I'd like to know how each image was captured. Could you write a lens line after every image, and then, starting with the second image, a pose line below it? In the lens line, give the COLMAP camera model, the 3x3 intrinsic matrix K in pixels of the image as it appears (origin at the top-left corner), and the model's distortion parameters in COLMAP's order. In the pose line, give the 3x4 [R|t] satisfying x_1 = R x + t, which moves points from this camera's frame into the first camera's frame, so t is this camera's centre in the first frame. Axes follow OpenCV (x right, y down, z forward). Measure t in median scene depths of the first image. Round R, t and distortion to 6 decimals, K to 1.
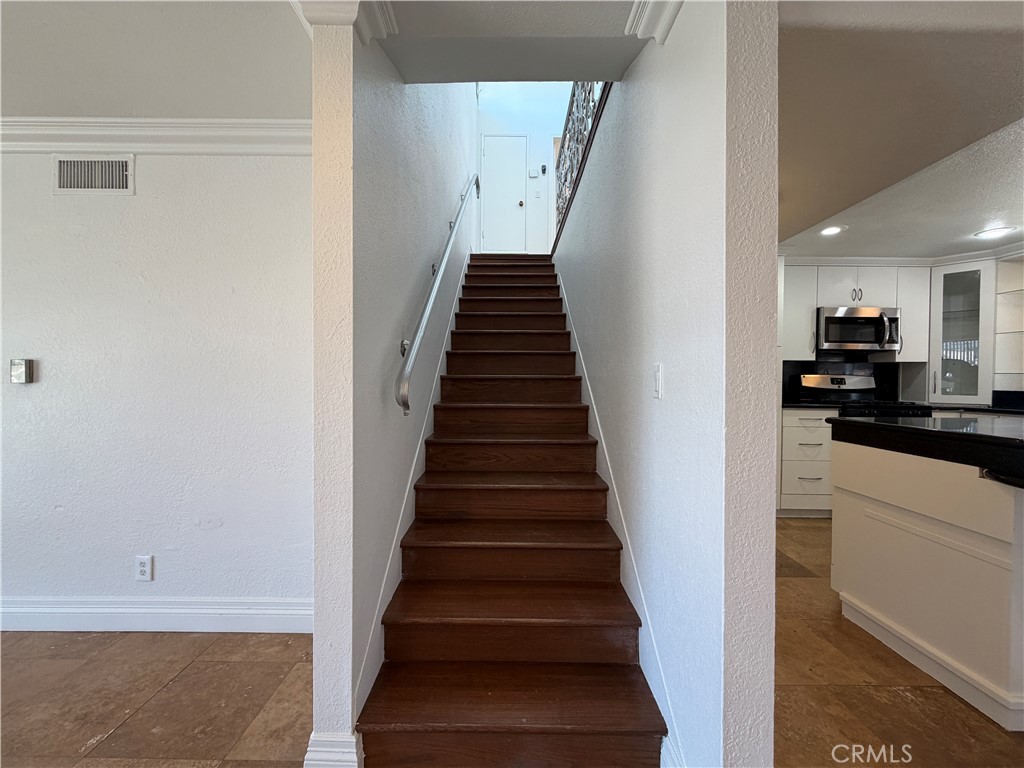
lens RADIAL K [[407.3, 0, 505.5], [0, 407.3, 384.4], [0, 0, 1]] dist [-0.000471, 0.000504]
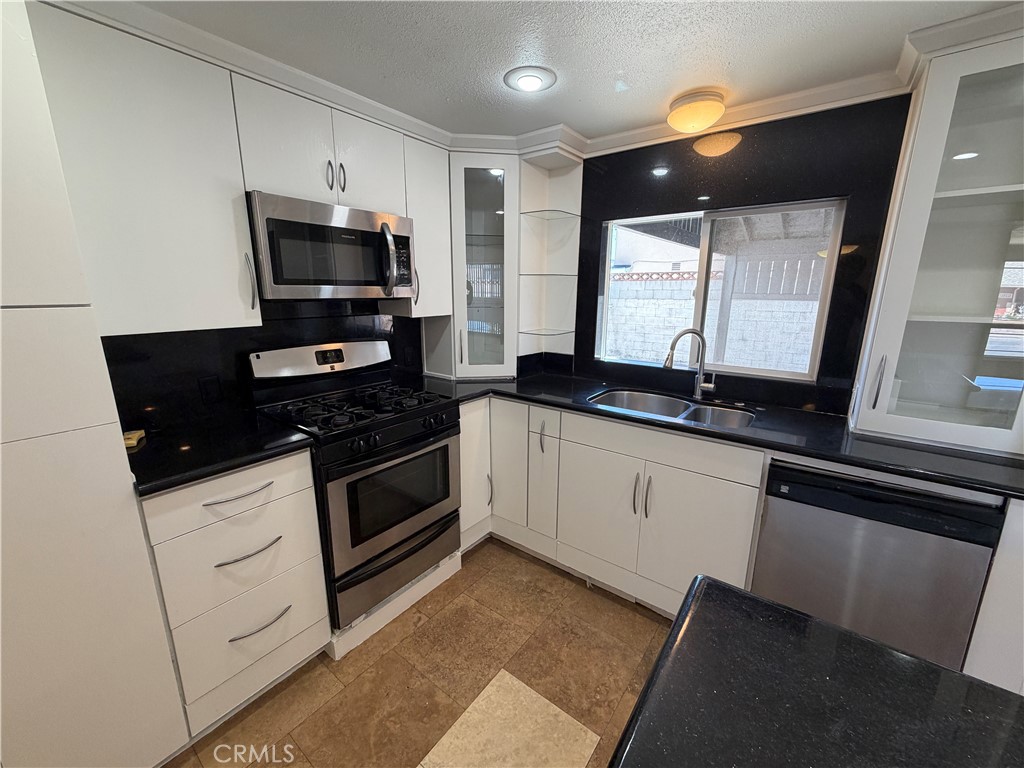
lens RADIAL K [[407.3, 0, 509.8], [0, 407.3, 384.3], [0, 0, 1]] dist [-0.000471, 0.000504]
pose [[0.601972, -0.188802, 0.775876, 0.578075], [0.009789, 0.973318, 0.229252, -0.094255], [-0.798457, -0.130409, 0.587758, 0.540926]]
